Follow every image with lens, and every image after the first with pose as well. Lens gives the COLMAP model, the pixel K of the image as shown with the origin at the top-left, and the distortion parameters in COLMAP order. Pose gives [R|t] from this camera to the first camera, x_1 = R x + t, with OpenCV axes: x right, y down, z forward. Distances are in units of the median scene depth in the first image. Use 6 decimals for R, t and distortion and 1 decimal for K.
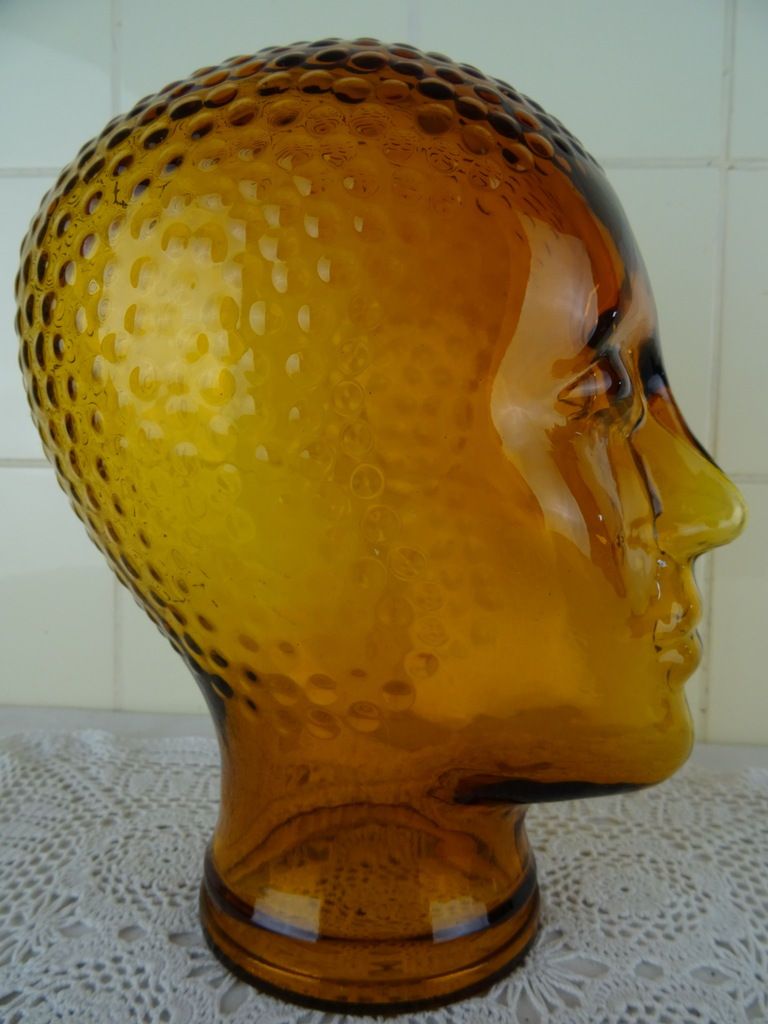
lens RADIAL K [[753.9, 0, 385.2], [0, 753.9, 513.3], [0, 0, 1]] dist [0.016639, -0.033623]
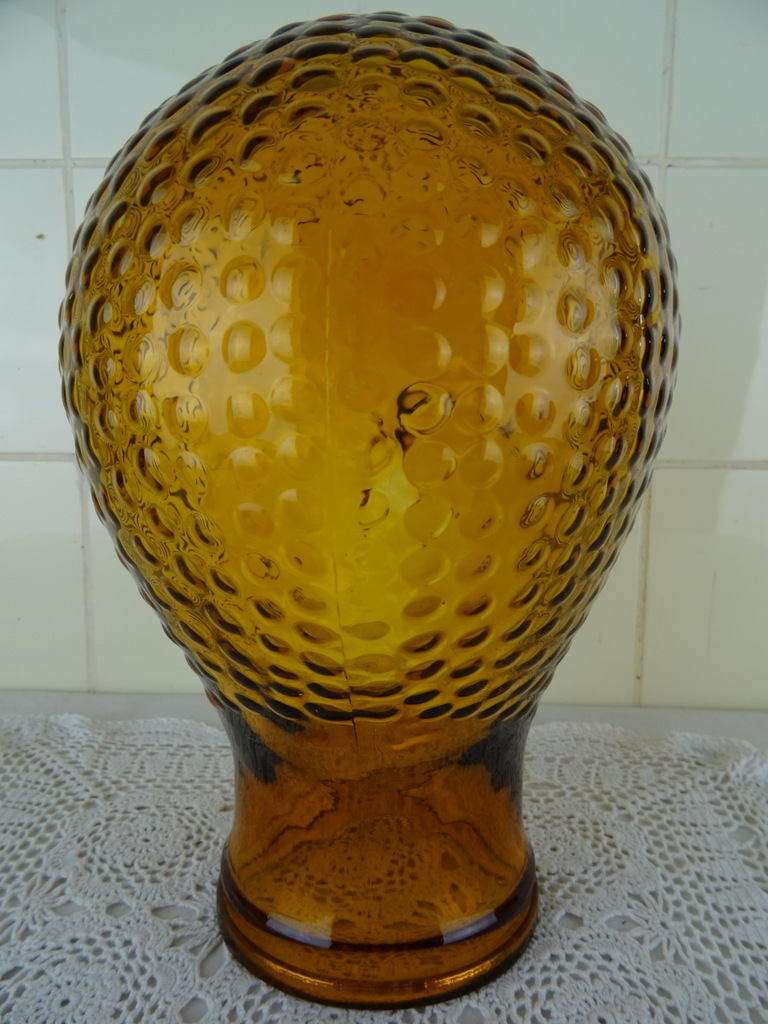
lens RADIAL K [[753.9, 0, 388.3], [0, 753.9, 518.6], [0, 0, 1]] dist [0.016639, -0.033623]
pose [[0.998652, -0.018077, 0.048659, 0.017382], [0.014376, 0.997053, 0.075353, -0.081958], [-0.049878, -0.074552, 0.995969, -0.076993]]
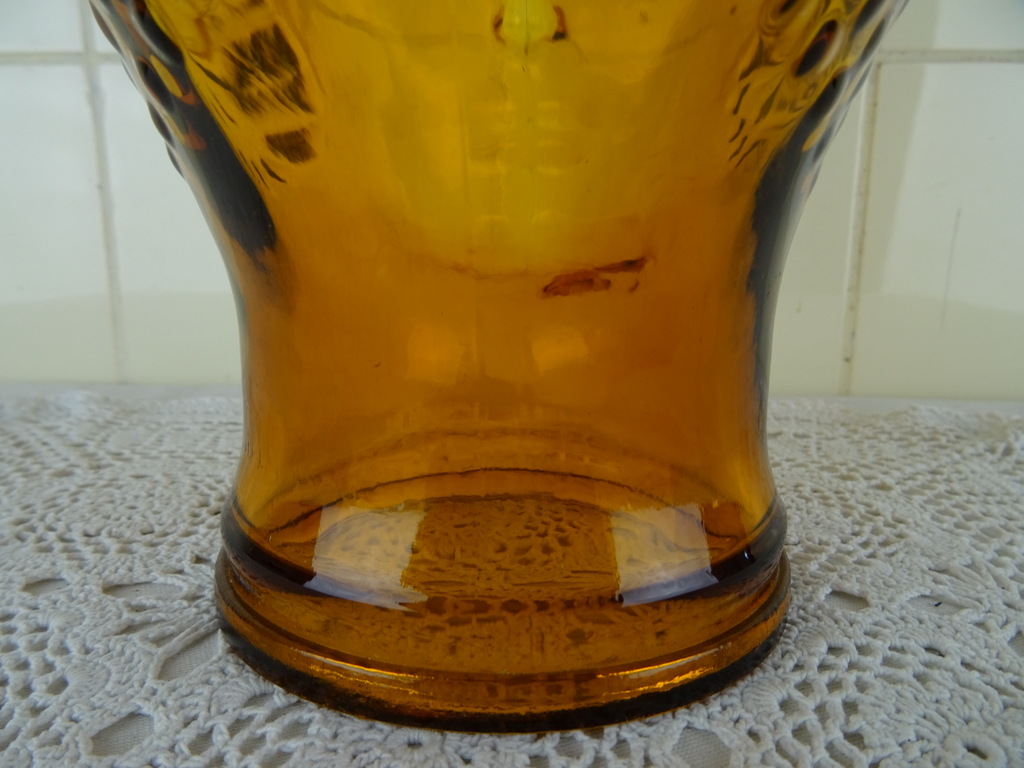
lens RADIAL K [[753.9, 0, 510.3], [0, 753.9, 400.9], [0, 0, 1]] dist [0.016639, -0.033623]
pose [[0.998496, -0.025008, 0.048787, 0.022801], [0.016784, 0.986611, 0.162222, 0.246192], [-0.052191, -0.161159, 0.985547, 0.302886]]
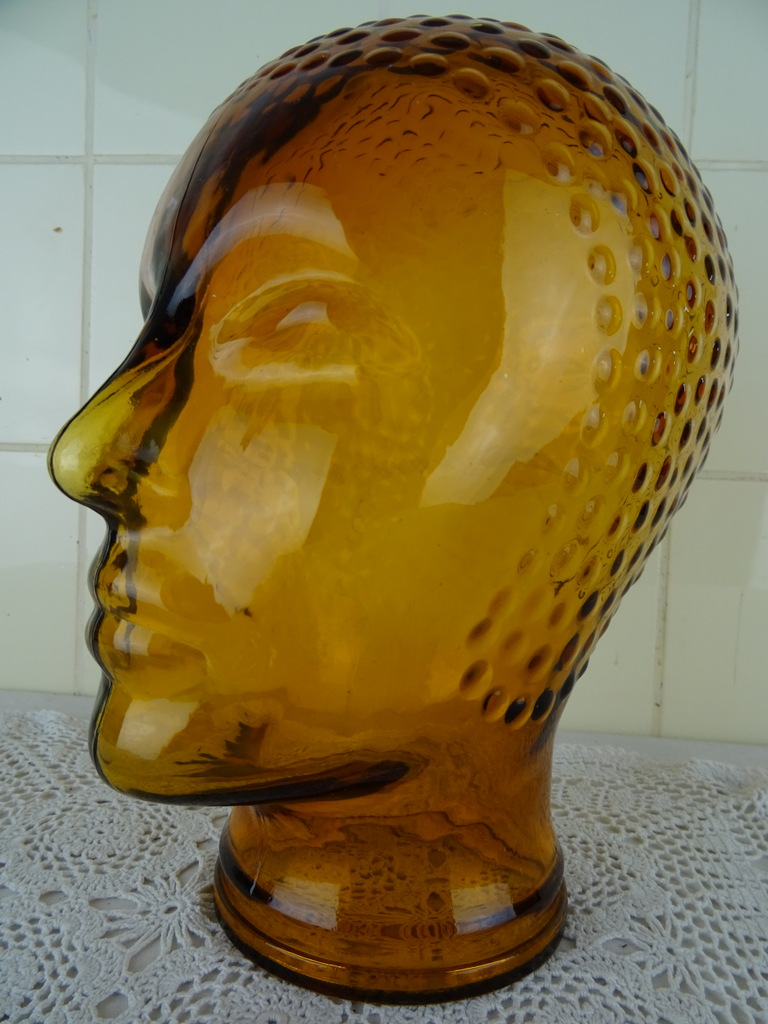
lens RADIAL K [[753.9, 0, 387.7], [0, 753.9, 514.1], [0, 0, 1]] dist [0.016639, -0.033623]
pose [[0.999784, 0.020396, 0.004098, 0.077339], [-0.020346, 0.999722, -0.011902, 0.038844], [-0.004340, 0.011816, 0.999921, -0.012195]]
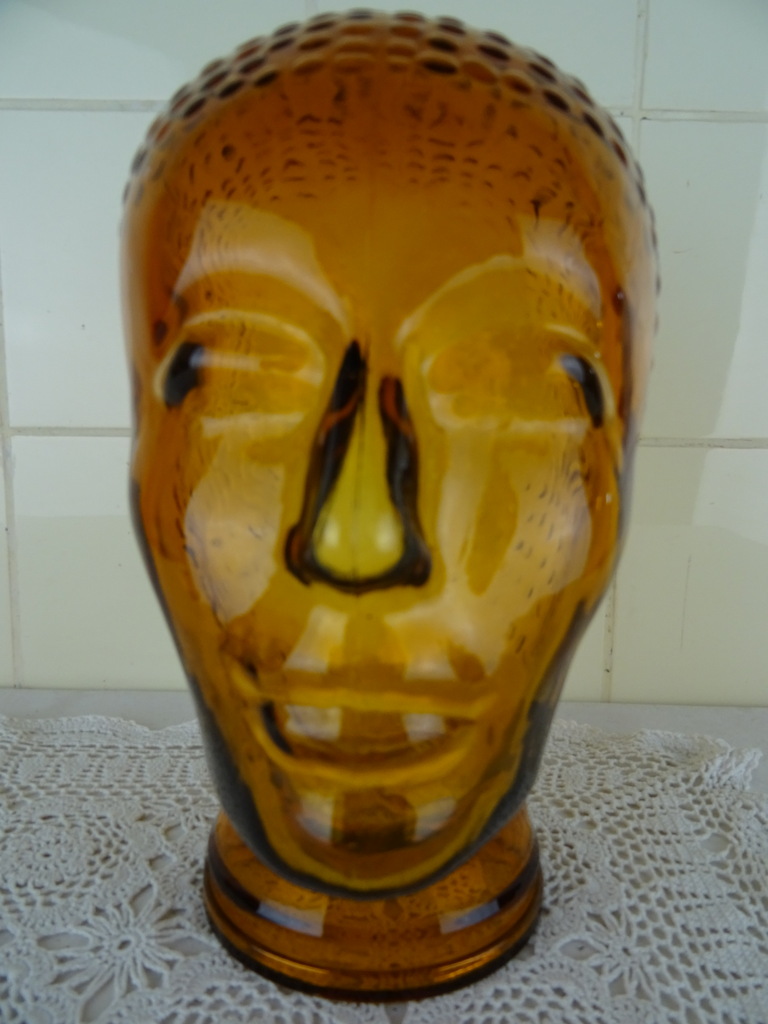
lens RADIAL K [[753.9, 0, 388.2], [0, 753.9, 520.9], [0, 0, 1]] dist [0.016639, -0.033623]
pose [[0.997257, -0.015701, 0.072332, 0.081711], [0.009482, 0.996289, 0.085543, -0.045199], [-0.073407, -0.084622, 0.993705, 0.037286]]
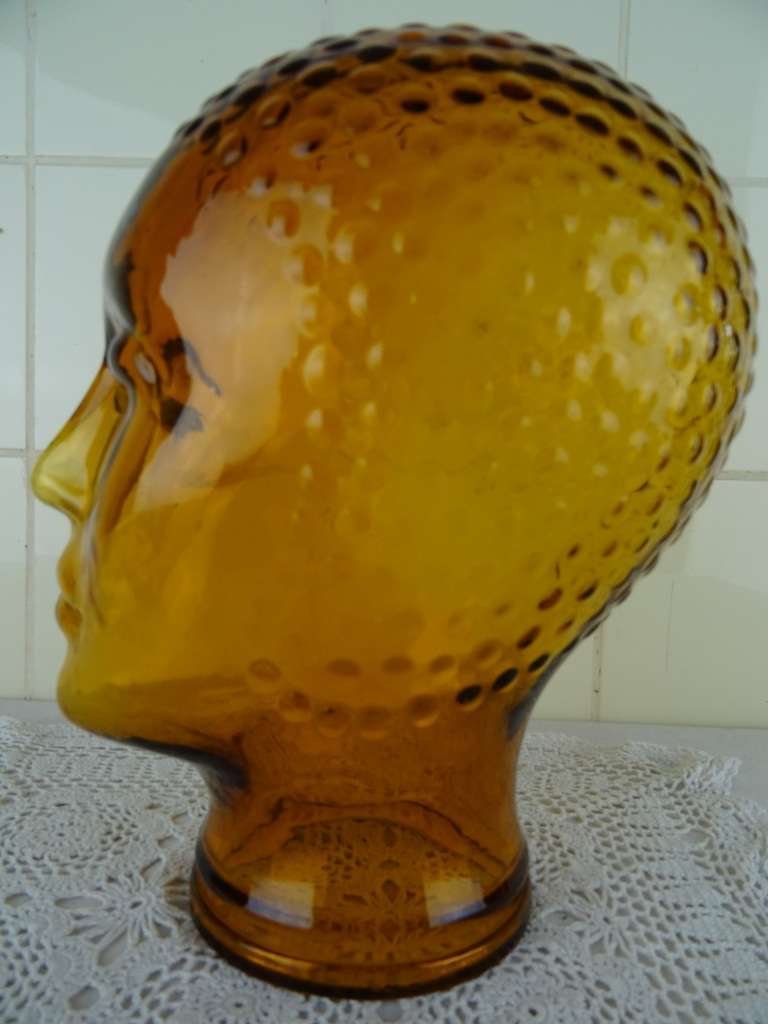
lens RADIAL K [[753.9, 0, 389.5], [0, 753.9, 511.3], [0, 0, 1]] dist [0.016639, -0.033623]
pose [[0.997026, 0.006408, 0.076795, 0.070879], [-0.006056, 0.999970, -0.004826, 0.021881], [-0.076824, 0.004346, 0.997035, -0.056868]]
